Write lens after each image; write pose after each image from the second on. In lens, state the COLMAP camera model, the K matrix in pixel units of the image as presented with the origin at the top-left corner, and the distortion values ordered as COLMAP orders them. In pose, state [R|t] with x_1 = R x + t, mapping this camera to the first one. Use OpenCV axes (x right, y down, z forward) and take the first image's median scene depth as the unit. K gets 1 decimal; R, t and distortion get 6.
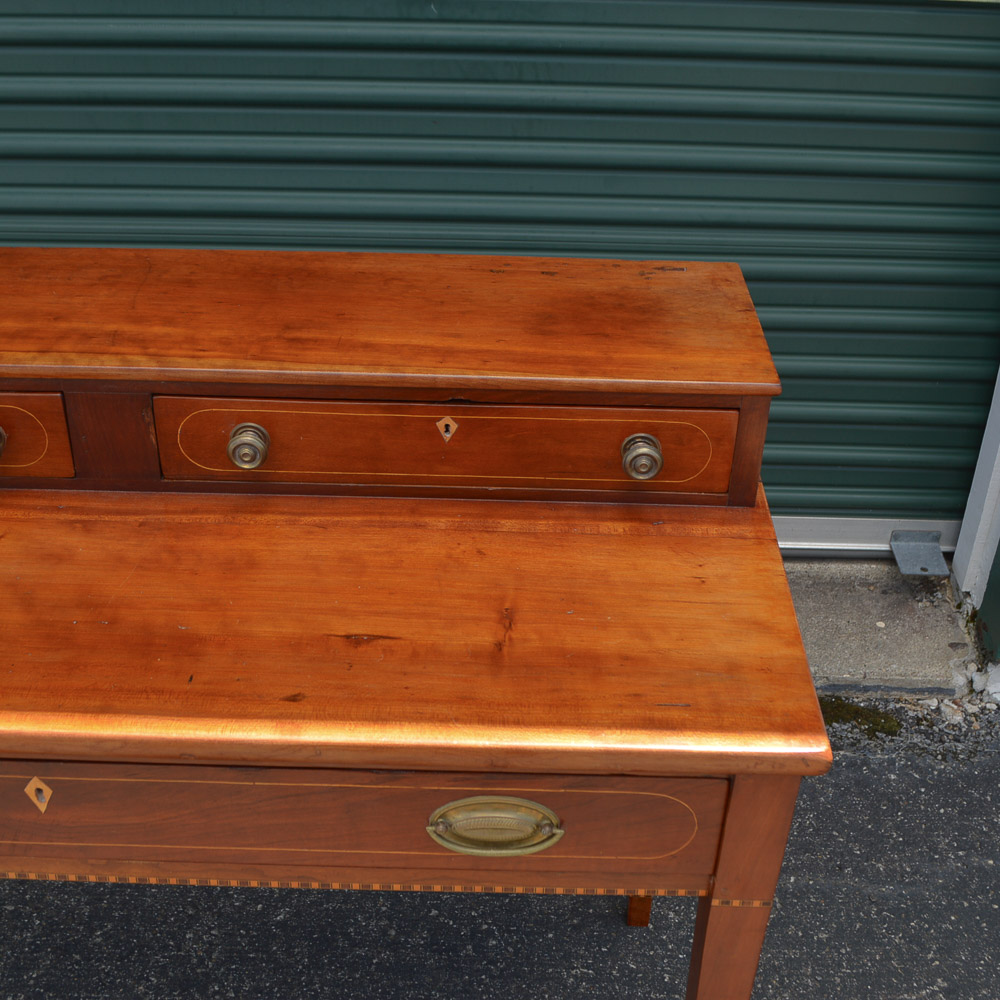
lens RADIAL K [[1395.4, 0, 487.2], [0, 1395.4, 500.2], [0, 0, 1]] dist [-0.067477, -0.048626]
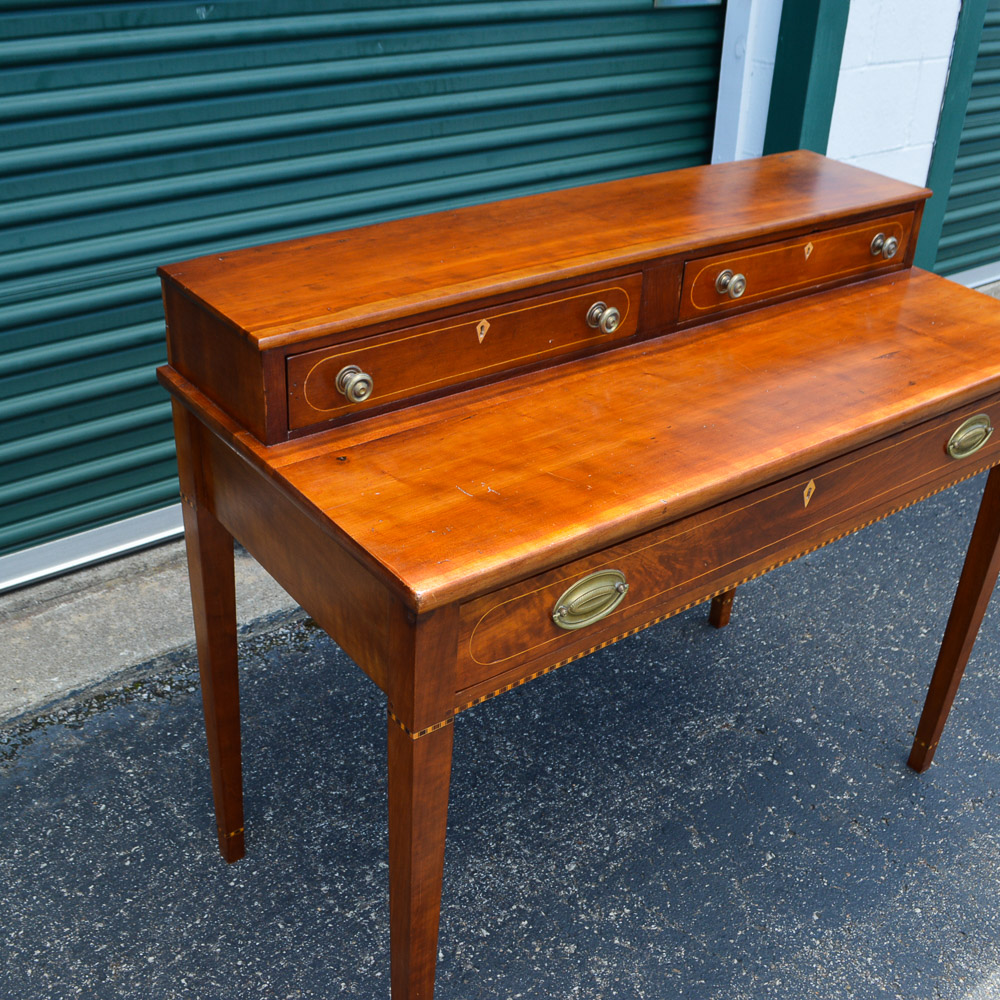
lens RADIAL K [[1218.7, 0, 483.1], [0, 1218.7, 507.5], [0, 0, 1]] dist [-0.085643, -0.002507]
pose [[0.789125, -0.299346, 0.536352, -1.164667], [0.307269, 0.948479, 0.077281, 0.008235], [-0.531853, 0.103820, 0.840449, 0.039077]]
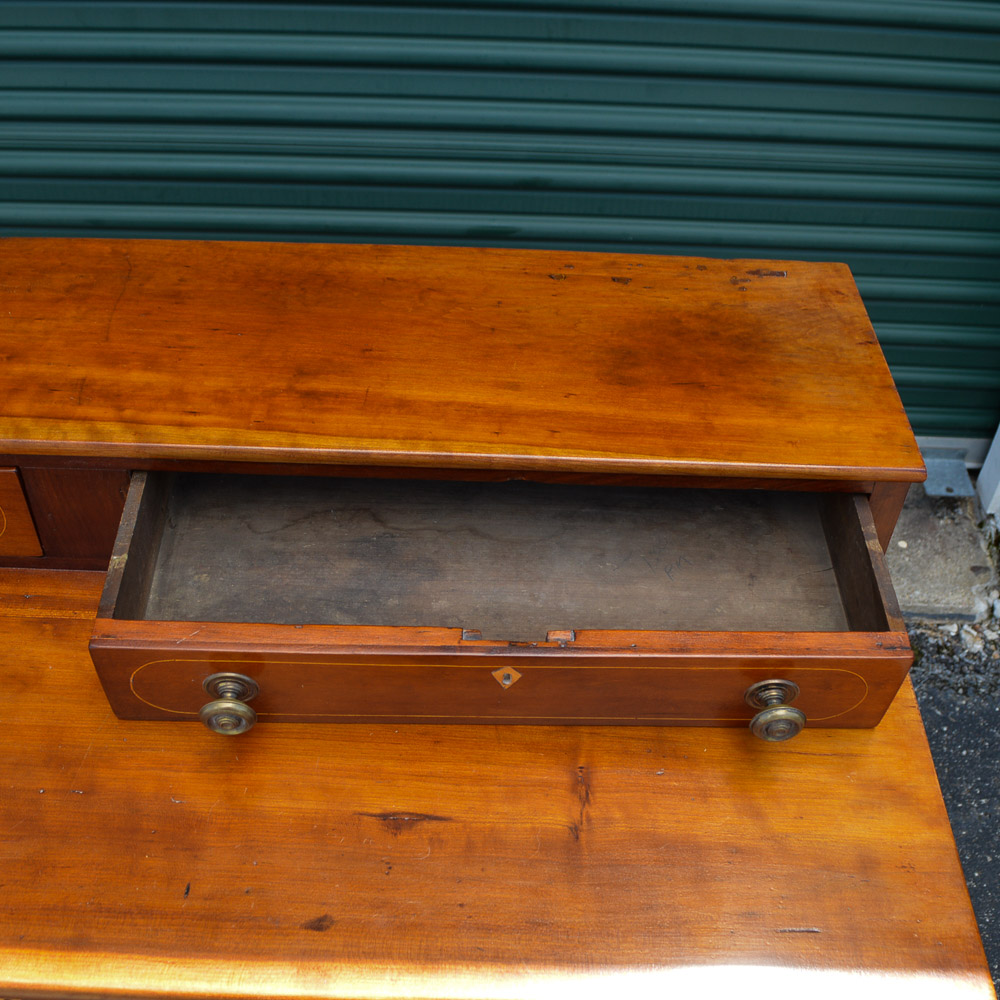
lens RADIAL K [[1218.7, 0, 483.1], [0, 1218.7, 507.5], [0, 0, 1]] dist [-0.085643, -0.002507]
pose [[0.999952, 0.008474, 0.004820, -0.042664], [-0.009197, 0.983991, 0.177982, -0.174536], [-0.003235, -0.178017, 0.984022, 0.308922]]
